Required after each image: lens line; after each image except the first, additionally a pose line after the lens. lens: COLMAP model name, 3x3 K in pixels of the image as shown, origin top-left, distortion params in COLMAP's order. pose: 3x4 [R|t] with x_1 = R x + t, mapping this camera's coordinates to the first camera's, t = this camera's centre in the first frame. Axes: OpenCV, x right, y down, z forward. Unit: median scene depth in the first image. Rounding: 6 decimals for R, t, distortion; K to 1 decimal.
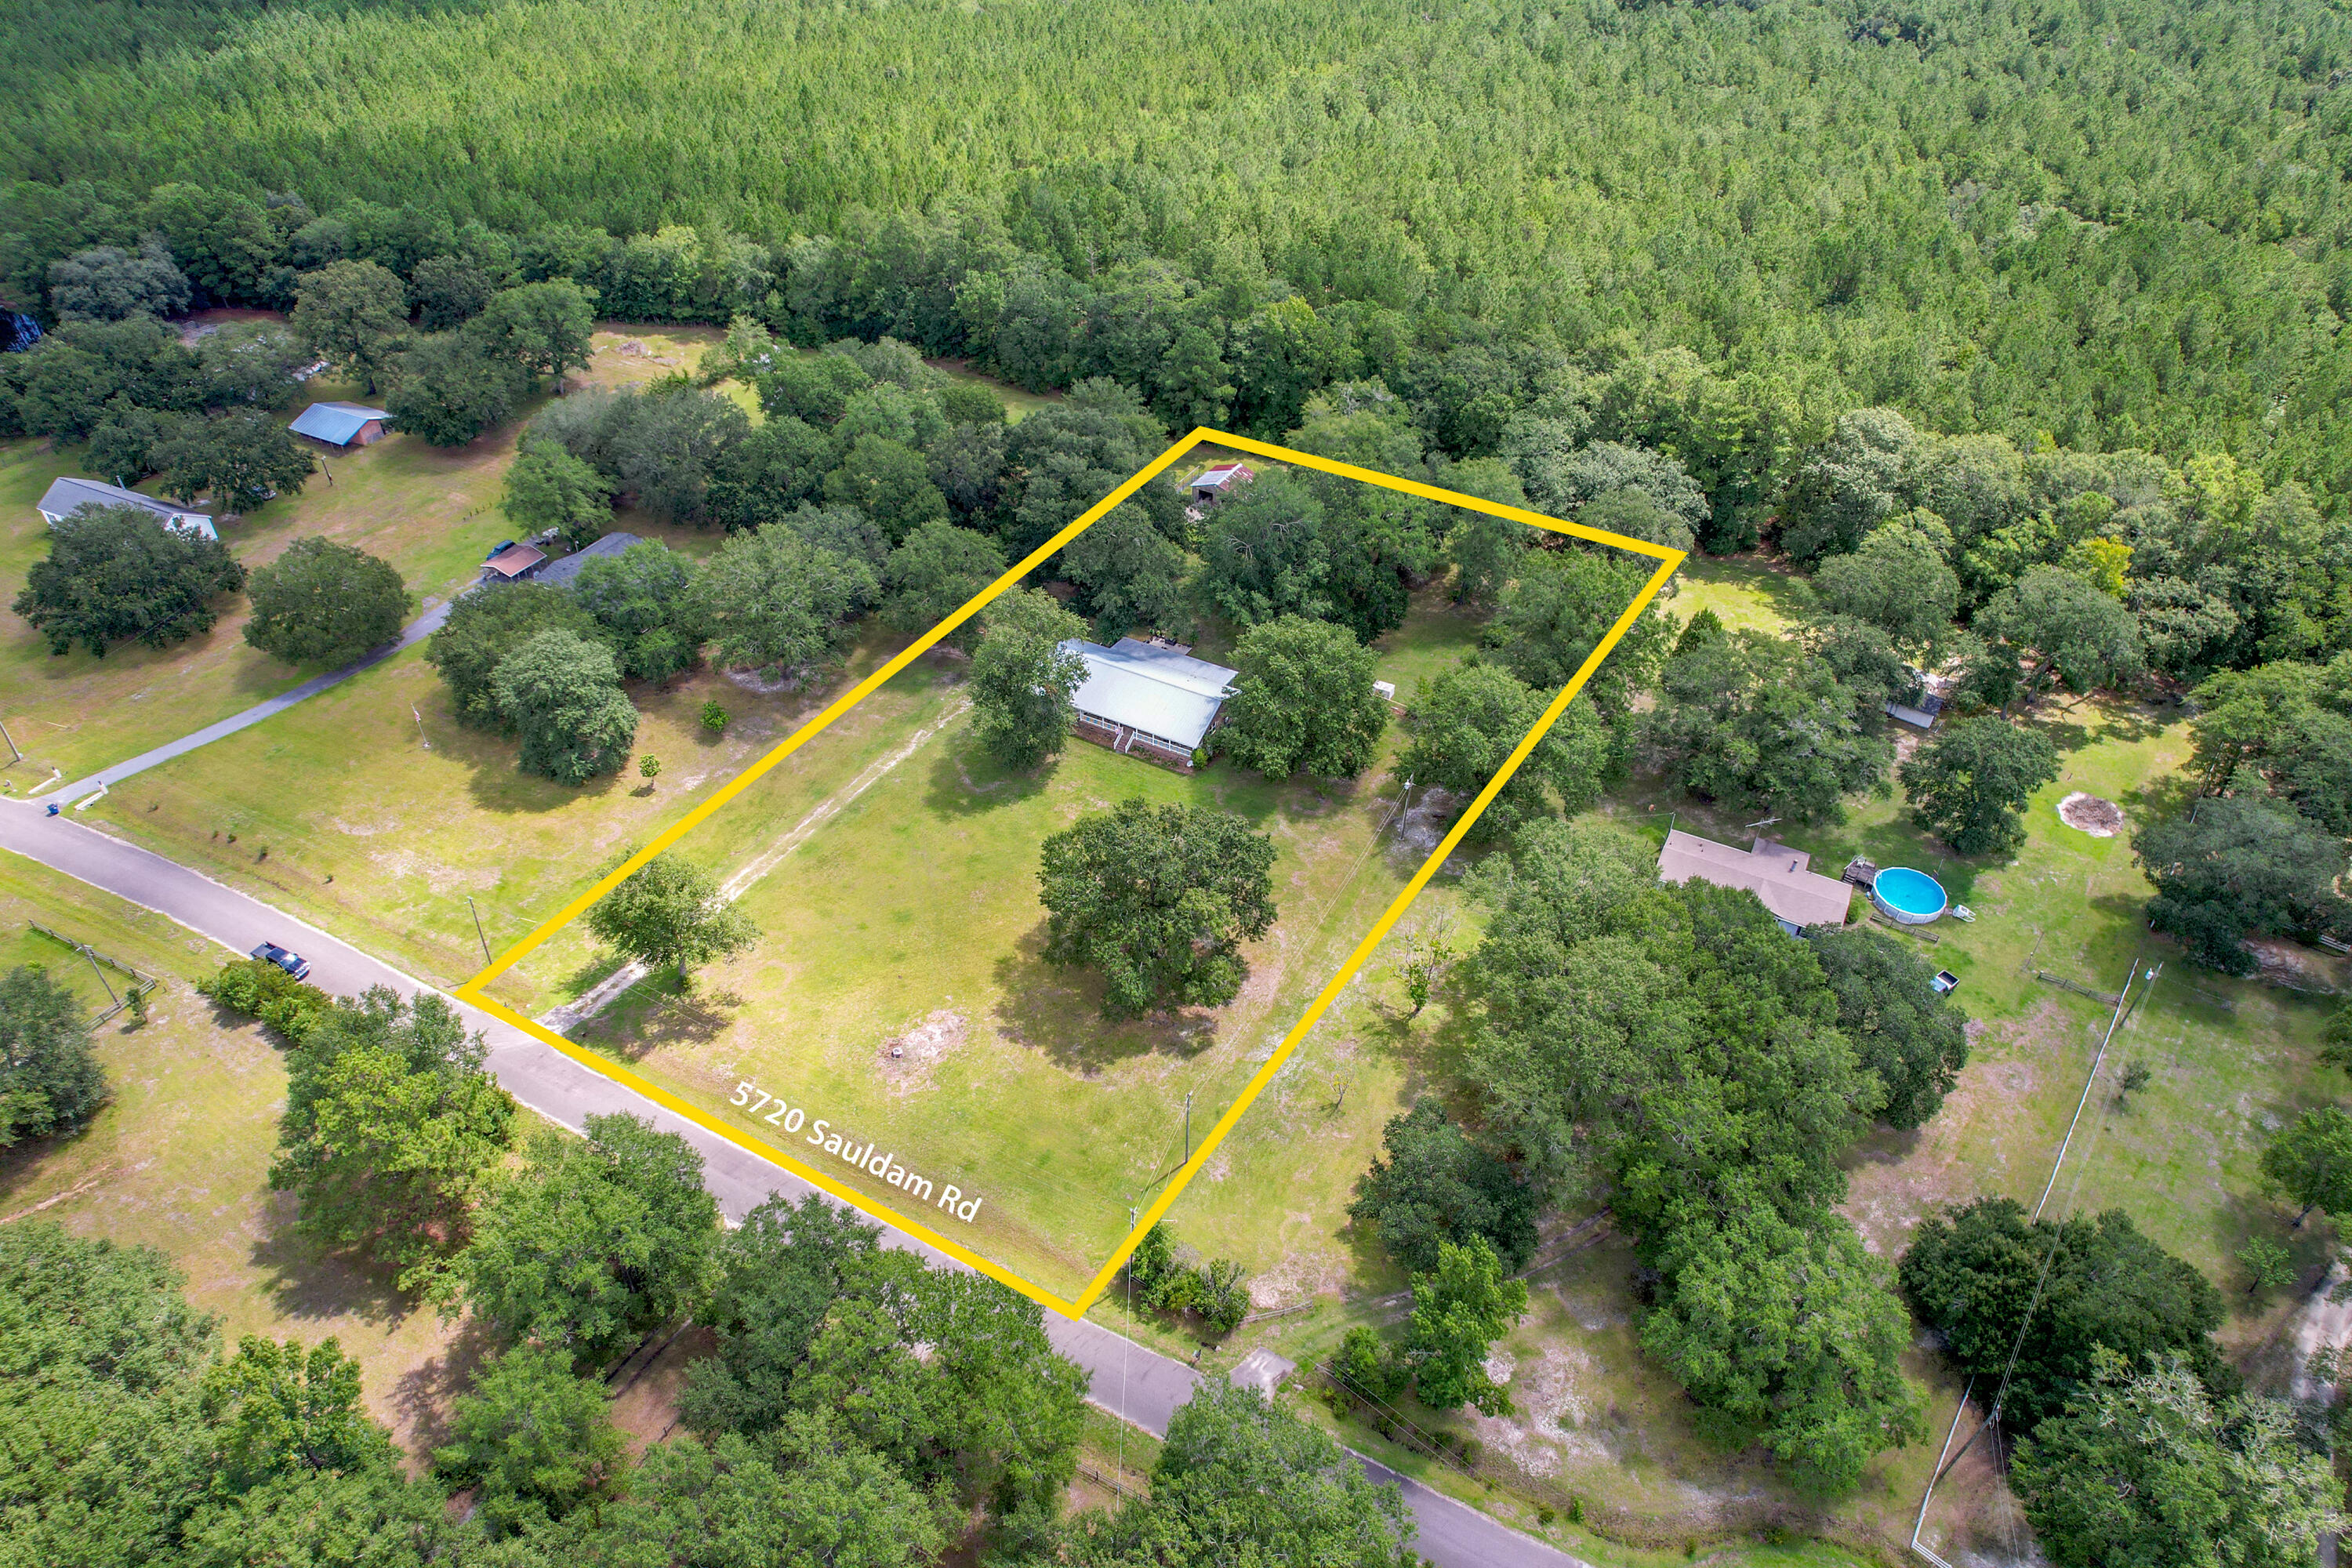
lens RADIAL K [[1517.9, 0, 1175.5], [0, 1517.9, 788.6], [0, 0, 1]] dist [-0.078828, 0.075169]
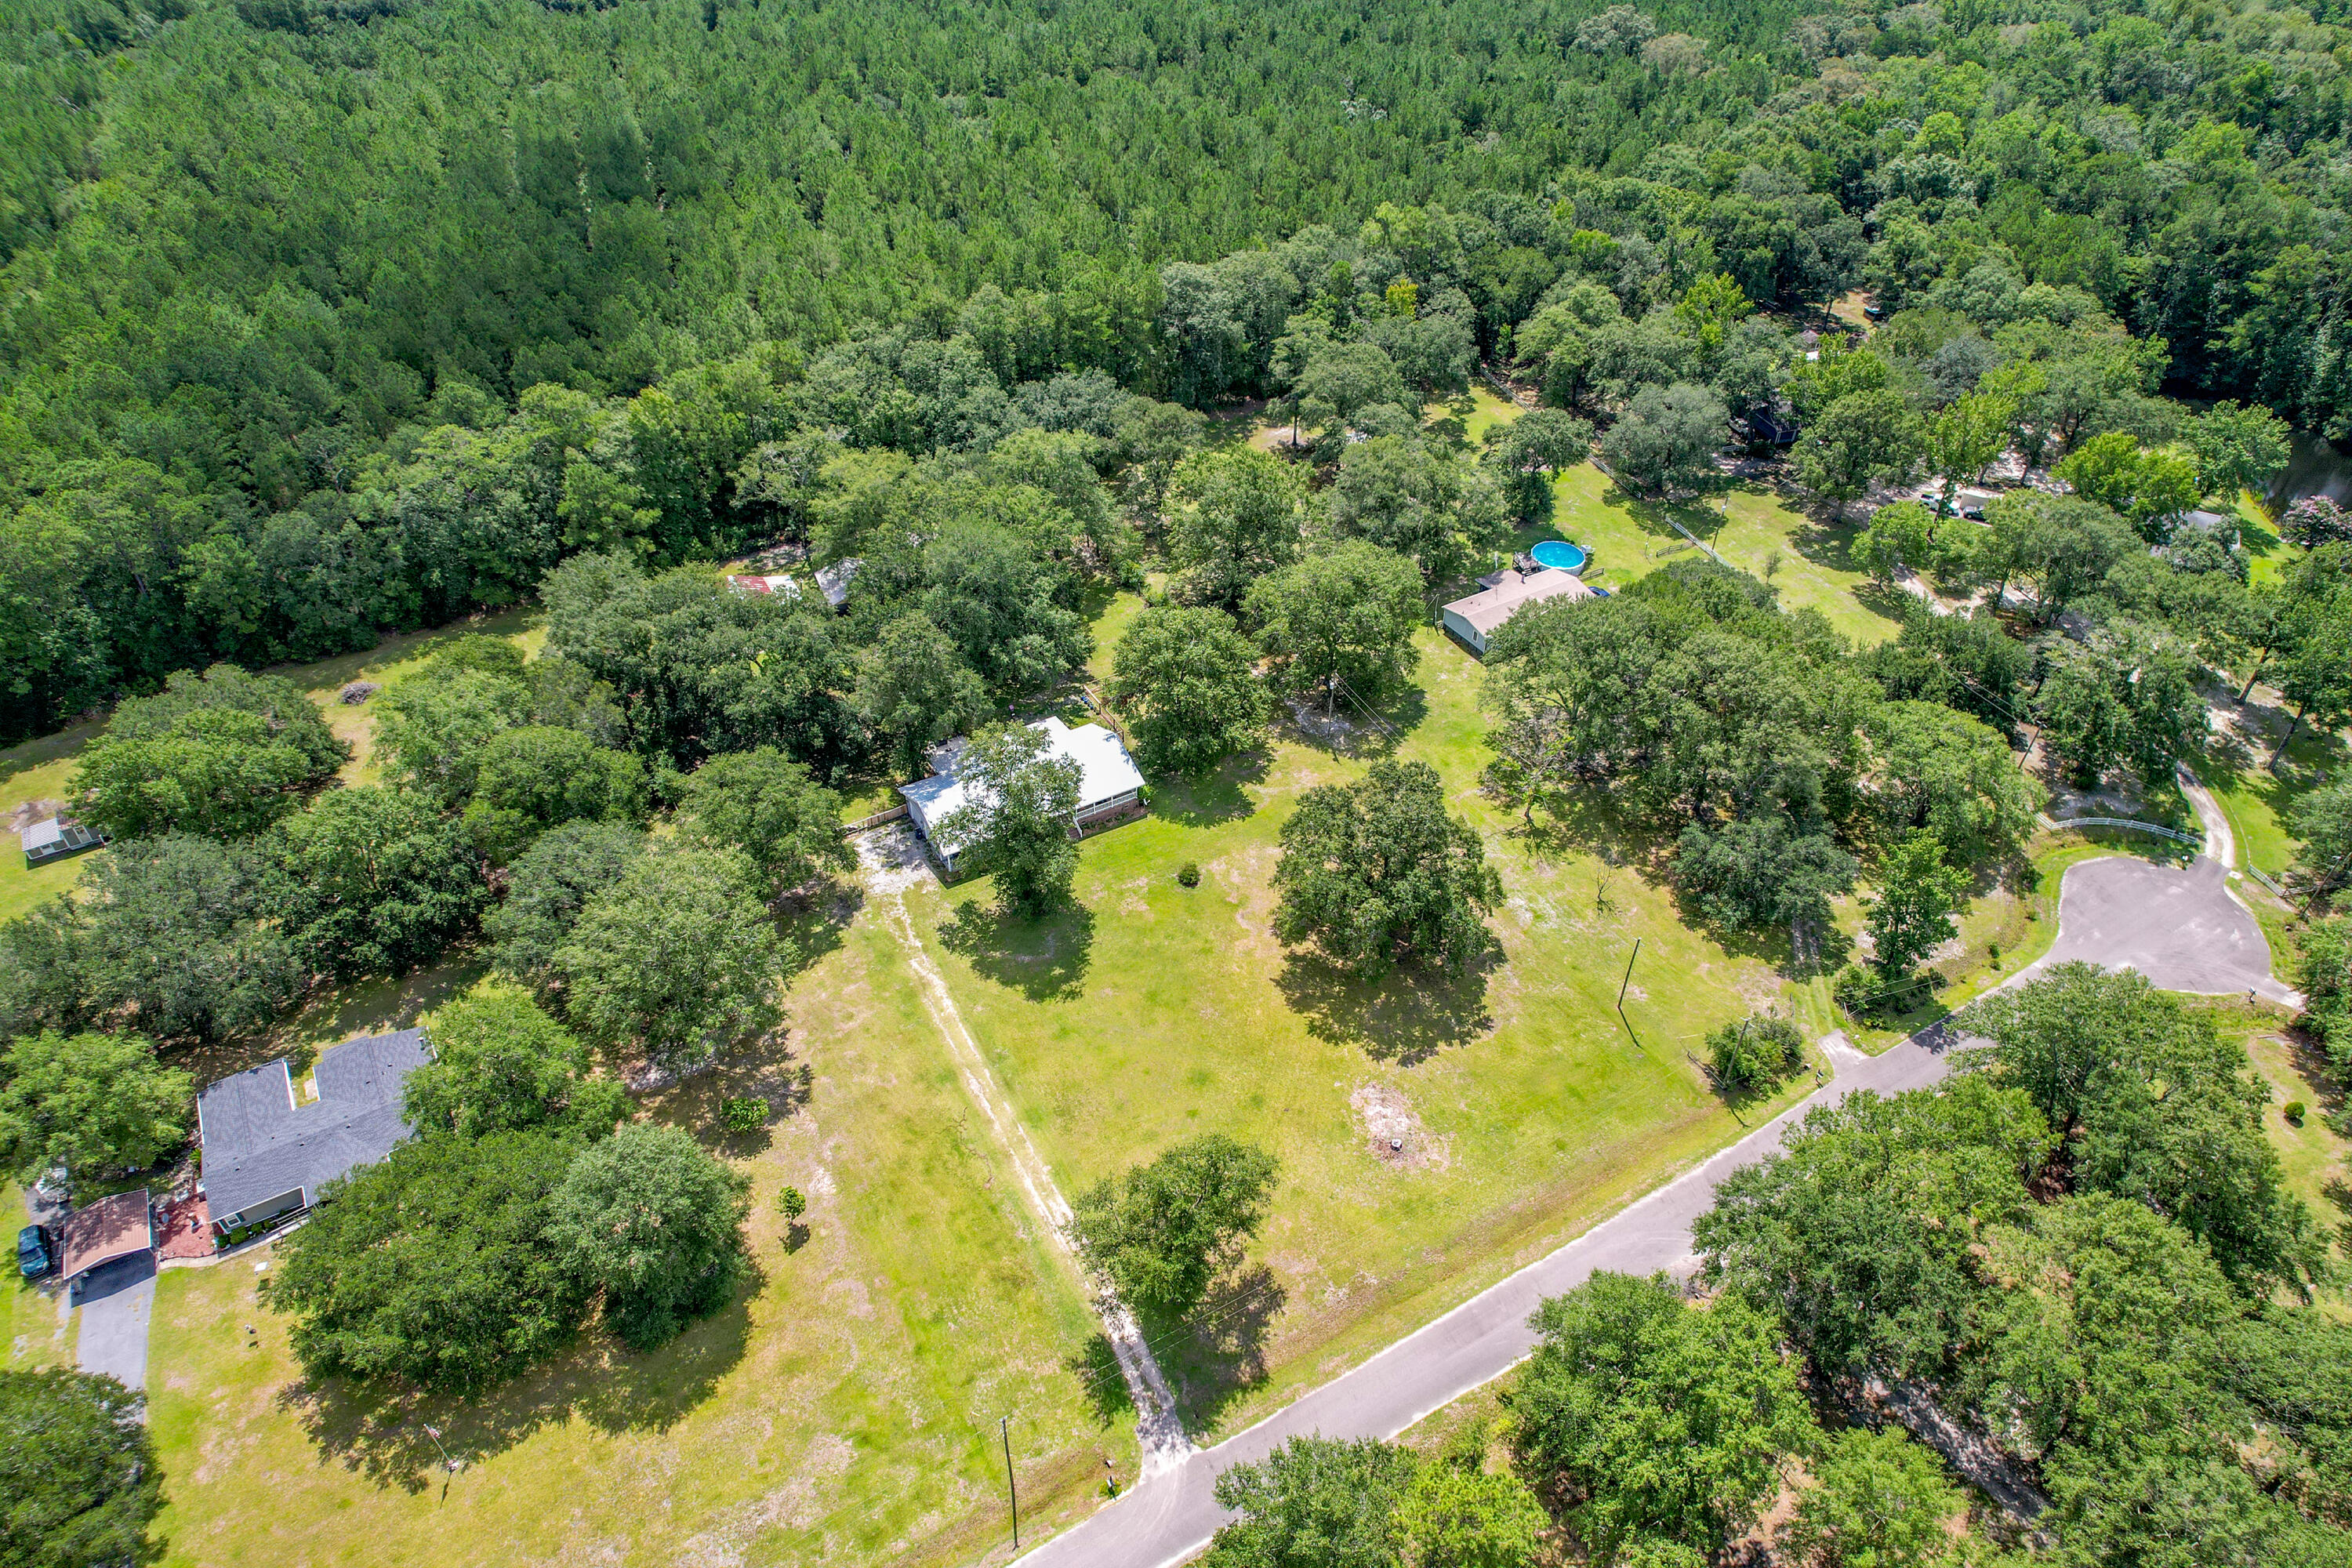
lens RADIAL K [[1517.9, 0, 1181.7], [0, 1517.9, 793.7], [0, 0, 1]] dist [-0.078828, 0.075169]
pose [[0.515032, -0.549689, 0.657712, -0.600131], [0.537280, 0.804887, 0.251966, -0.247388], [-0.667886, 0.223606, 0.709879, 0.298018]]
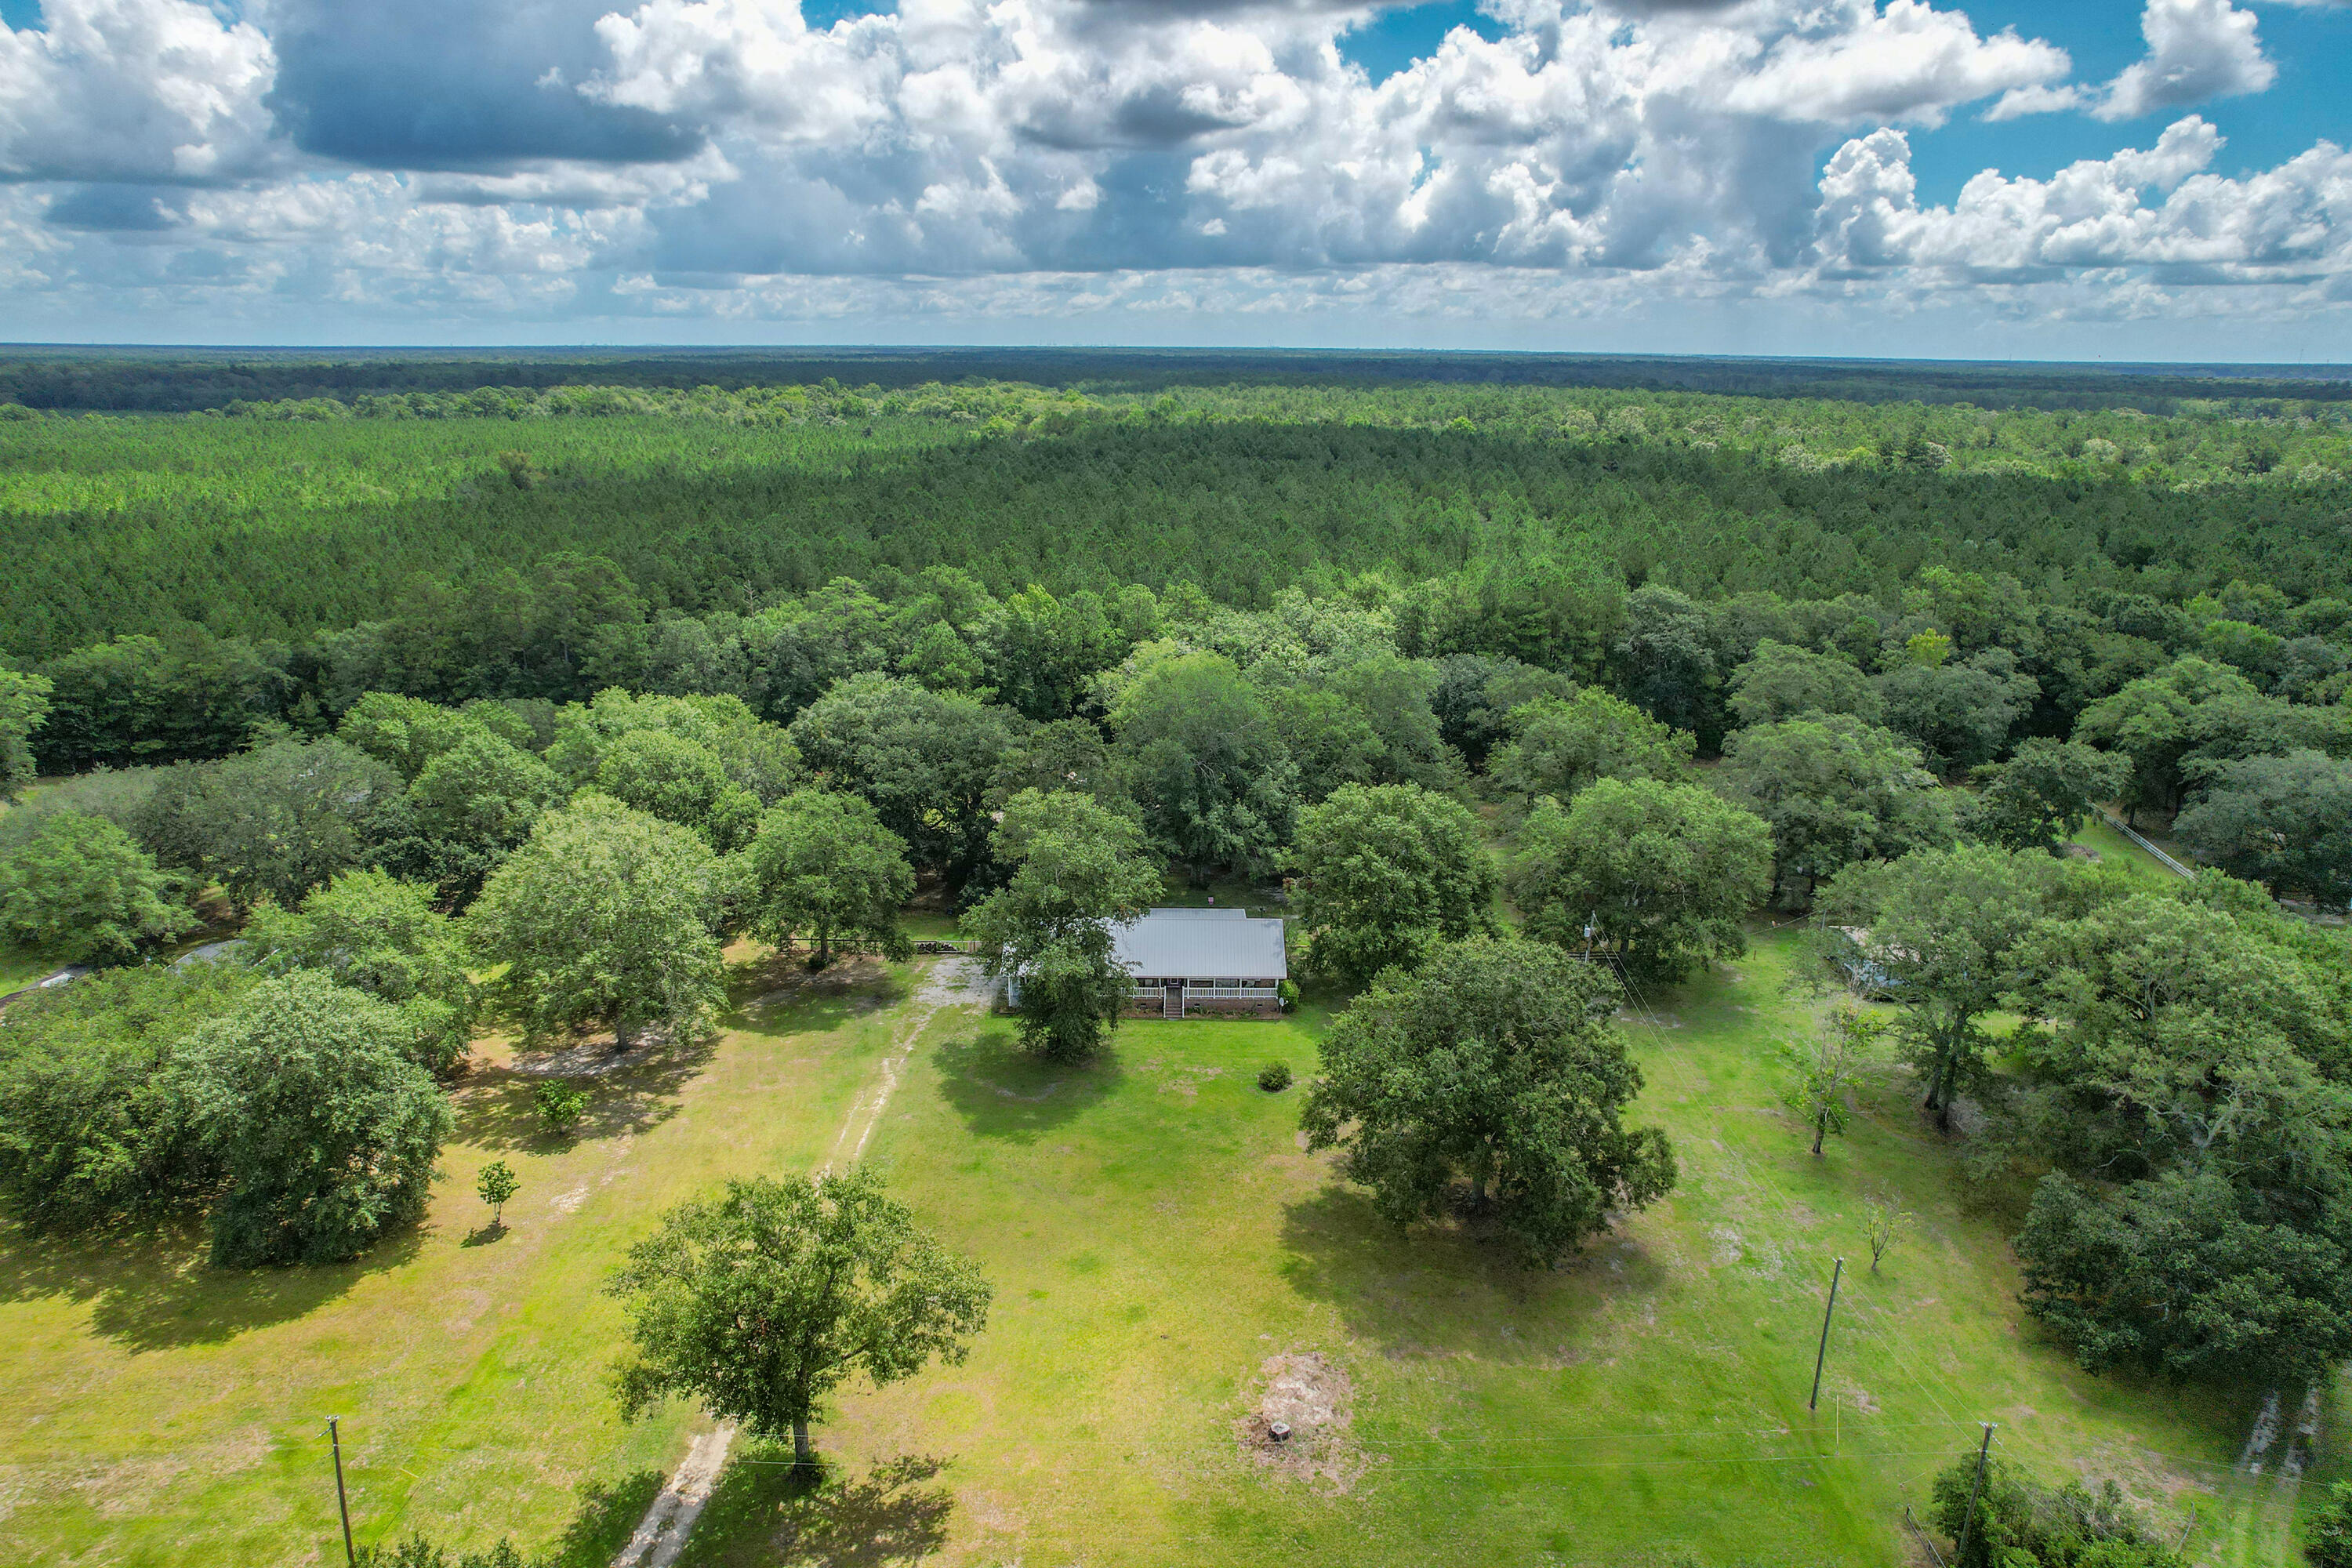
lens RADIAL K [[1517.9, 0, 1177.5], [0, 1517.9, 769.1], [0, 0, 1]] dist [-0.078828, 0.075169]
pose [[0.876924, -0.136047, 0.460971, -0.348896], [0.304182, 0.899678, -0.313133, 0.093669], [-0.372125, 0.414813, 0.830333, 0.365768]]
